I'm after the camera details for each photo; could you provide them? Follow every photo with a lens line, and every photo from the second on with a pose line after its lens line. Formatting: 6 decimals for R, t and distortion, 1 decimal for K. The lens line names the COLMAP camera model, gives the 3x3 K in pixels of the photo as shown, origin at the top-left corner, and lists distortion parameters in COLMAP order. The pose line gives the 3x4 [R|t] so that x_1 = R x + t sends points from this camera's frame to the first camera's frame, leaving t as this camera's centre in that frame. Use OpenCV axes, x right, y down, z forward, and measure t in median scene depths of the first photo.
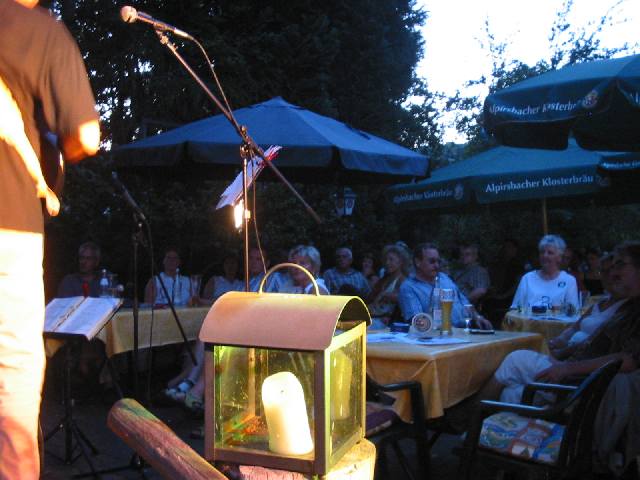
lens RADIAL K [[772.3, 0, 324.8], [0, 772.3, 241.0], [0, 0, 1]] dist [-0.098914, 0.000000]
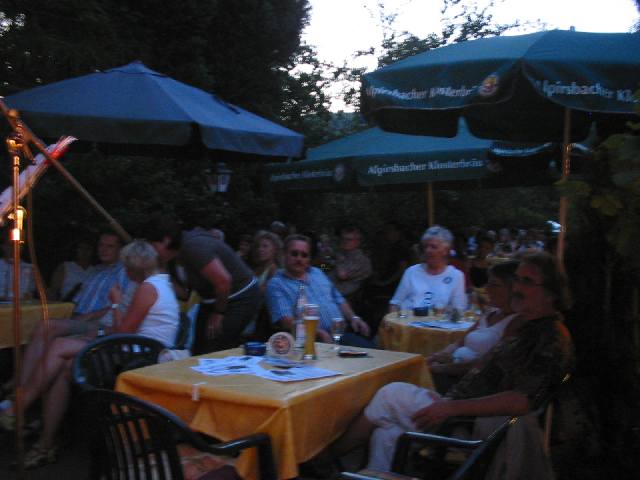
lens RADIAL K [[772.3, 0, 319.5], [0, 772.3, 238.3], [0, 0, 1]] dist [-0.098914, 0.000000]
pose [[0.990420, 0.017240, 0.137004, 0.029010], [-0.022740, 0.998993, 0.038677, -0.023836], [-0.136199, -0.041422, 0.989815, 0.098648]]
